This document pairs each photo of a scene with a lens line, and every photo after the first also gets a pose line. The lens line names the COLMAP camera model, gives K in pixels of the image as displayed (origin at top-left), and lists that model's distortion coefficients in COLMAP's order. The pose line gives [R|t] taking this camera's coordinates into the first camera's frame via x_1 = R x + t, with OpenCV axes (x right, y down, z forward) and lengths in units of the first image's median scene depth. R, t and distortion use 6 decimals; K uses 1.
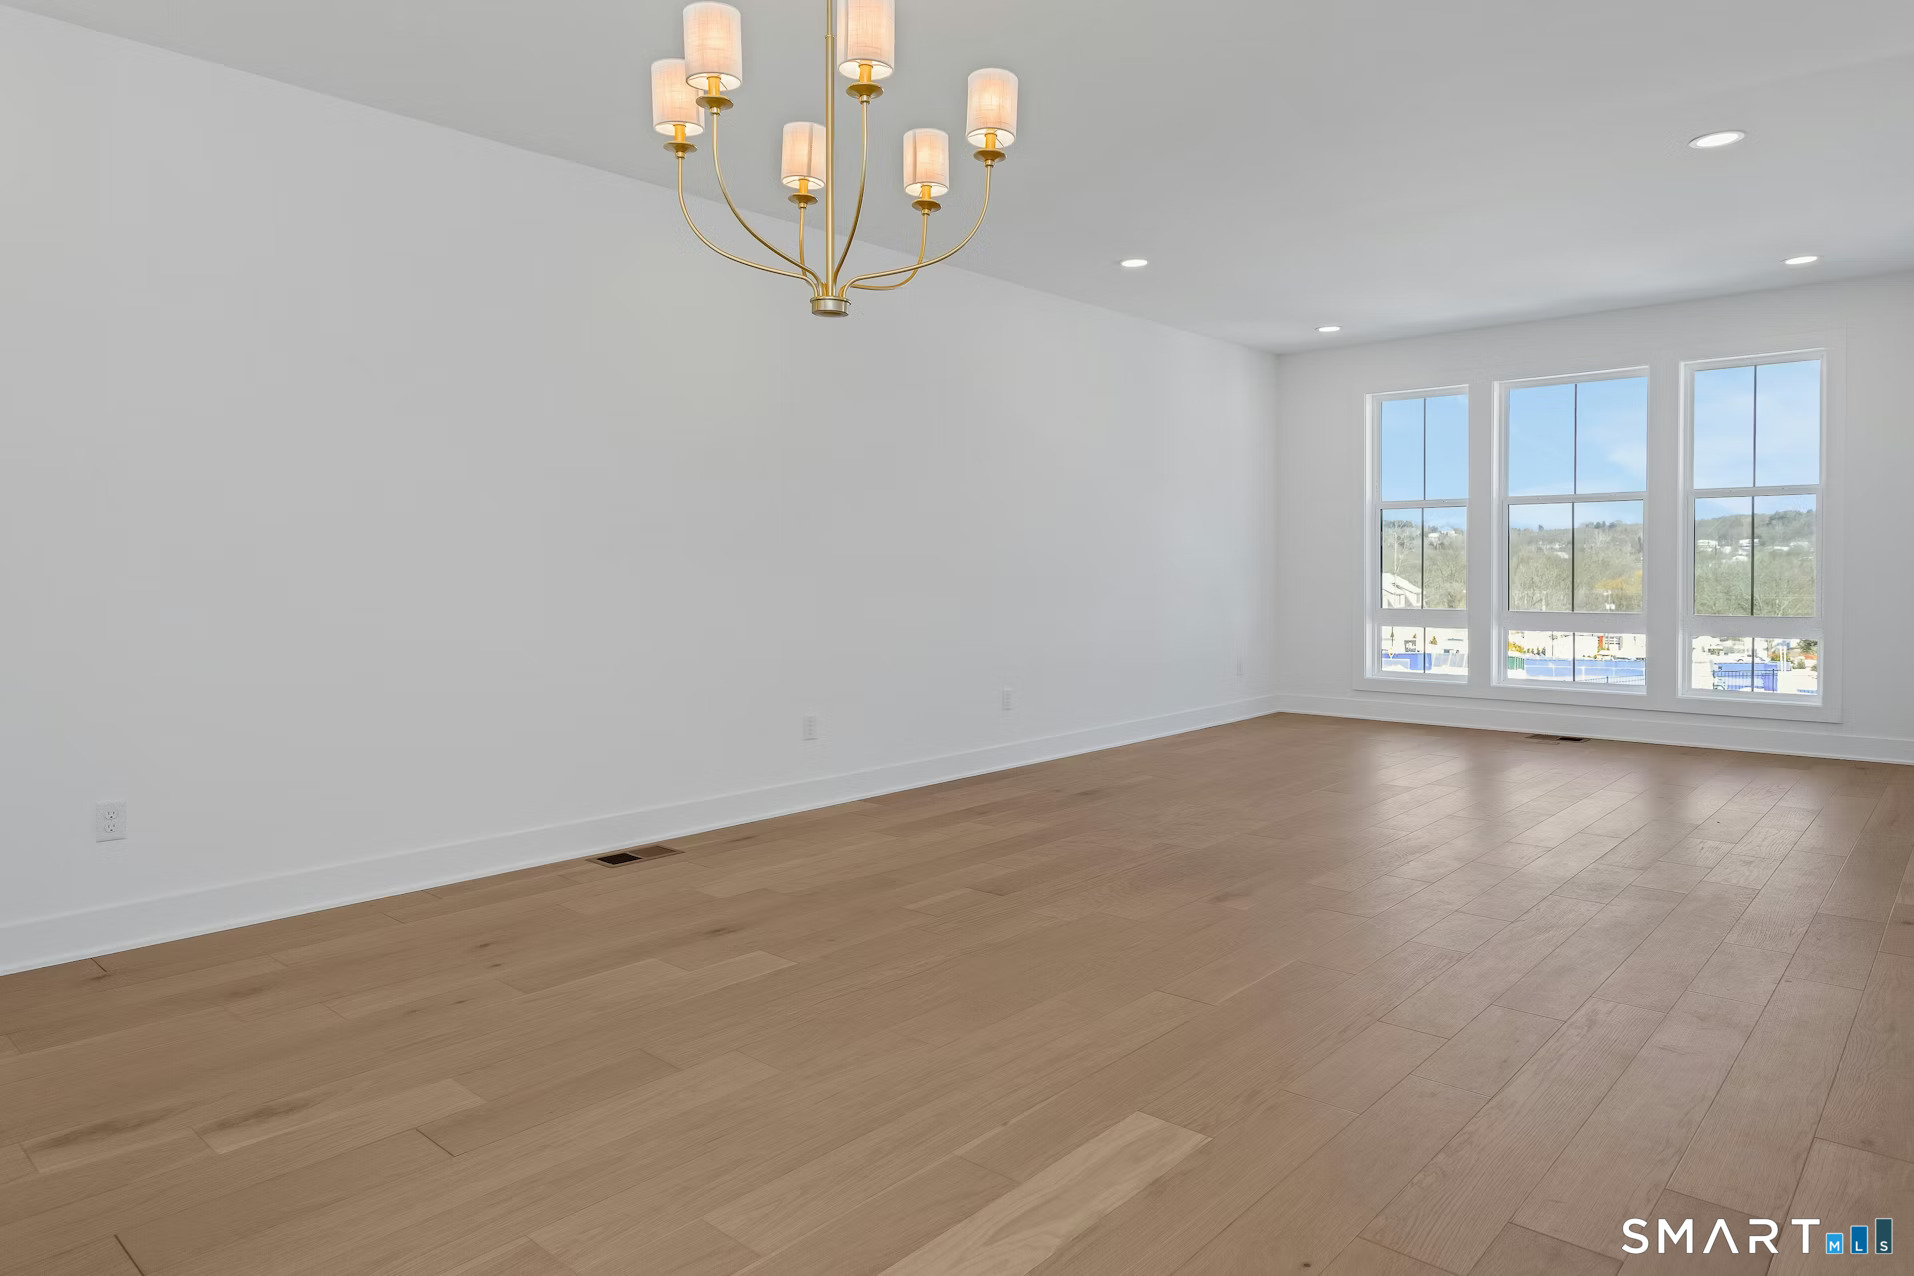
lens RADIAL K [[1182.6, 0, 990.9], [0, 1182.6, 588.0], [0, 0, 1]] dist [-0.008070, 0.004192]
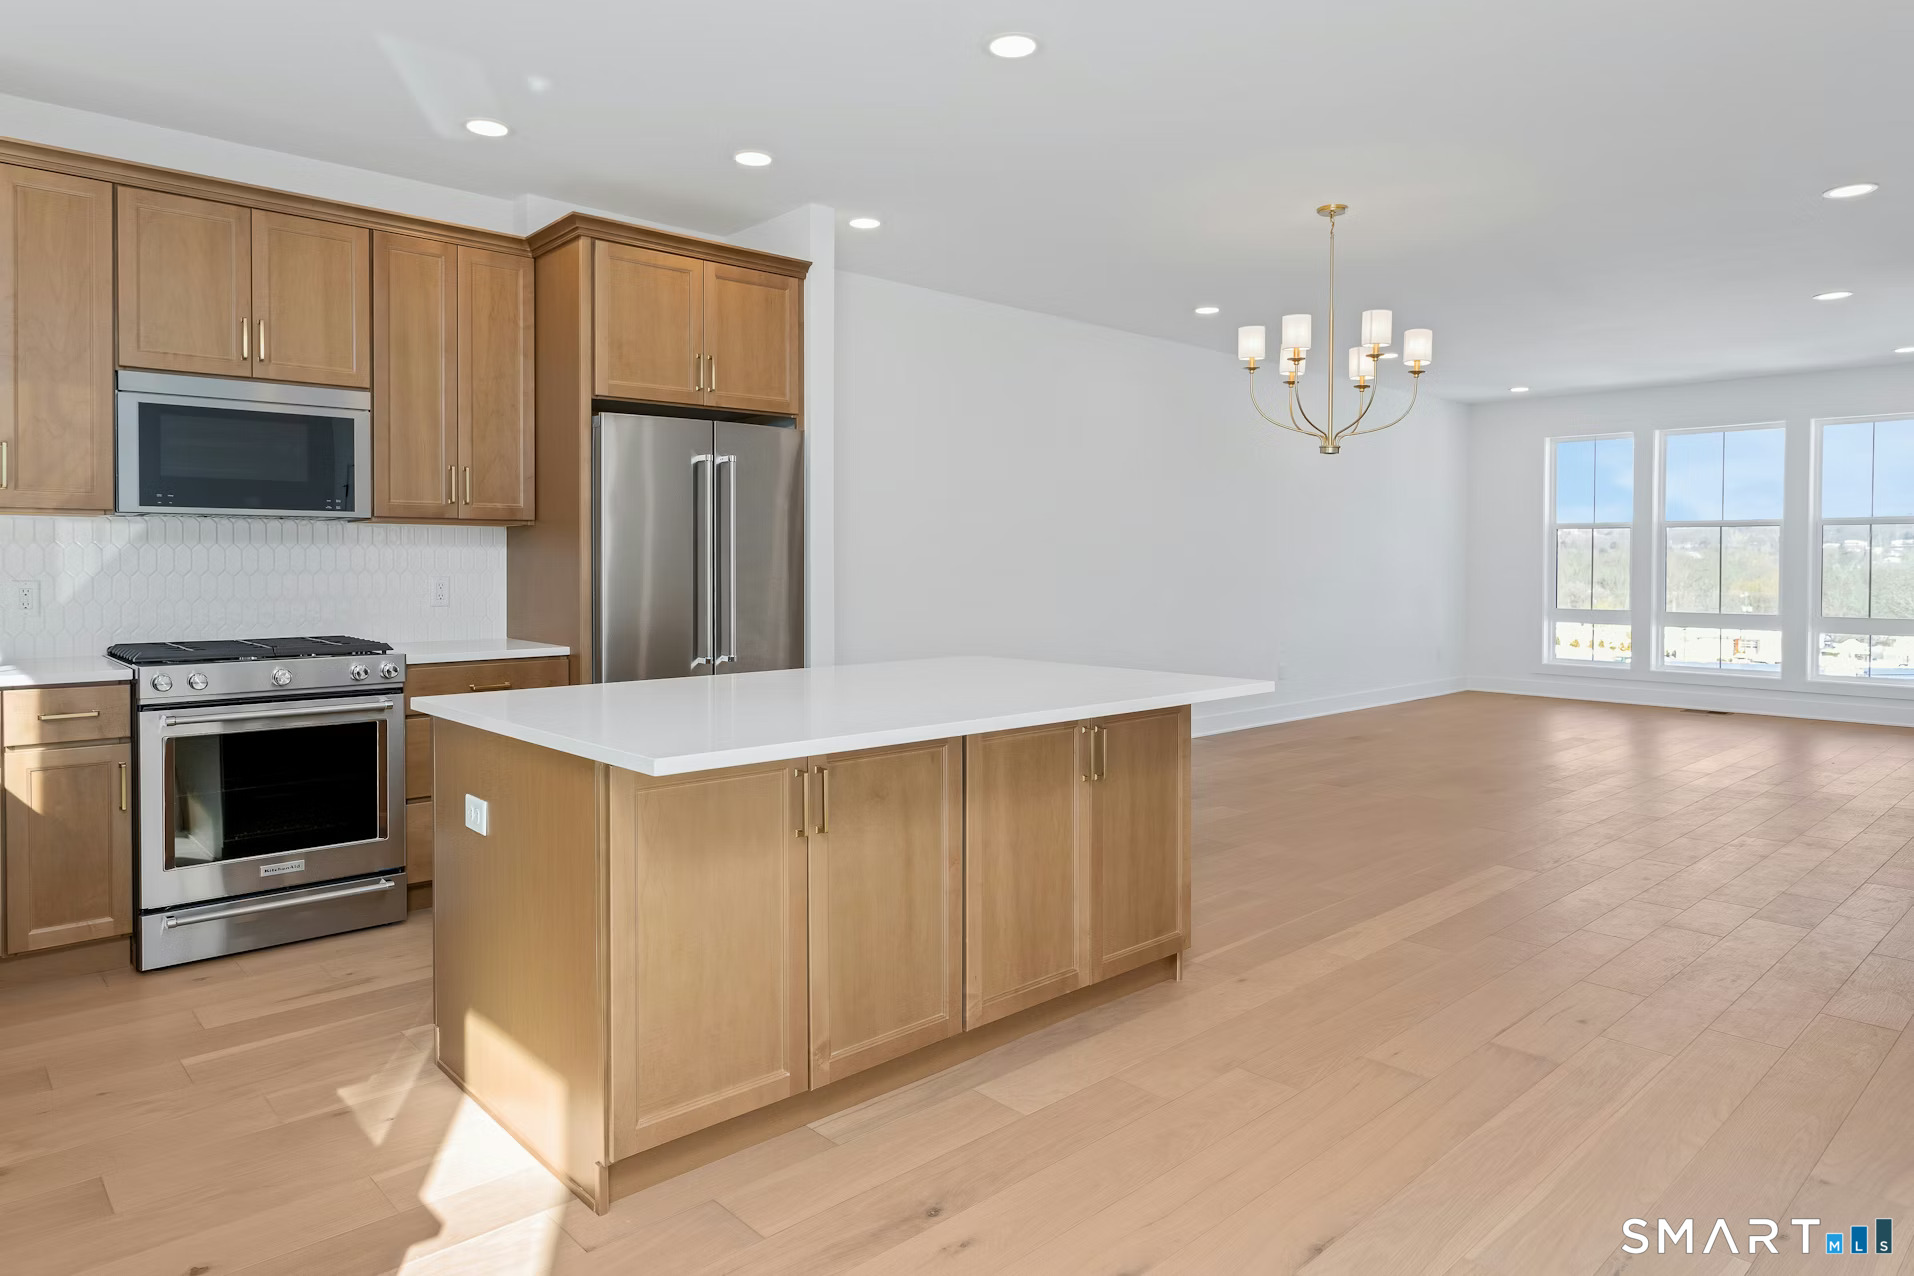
lens RADIAL K [[1182.6, 0, 962.6], [0, 1182.6, 578.7], [0, 0, 1]] dist [-0.008070, 0.004192]
pose [[0.994589, 0.009408, -0.103457, -0.170485], [-0.009727, 0.999949, -0.002579, -0.004900], [0.103428, 0.003571, 0.994631, -0.317071]]
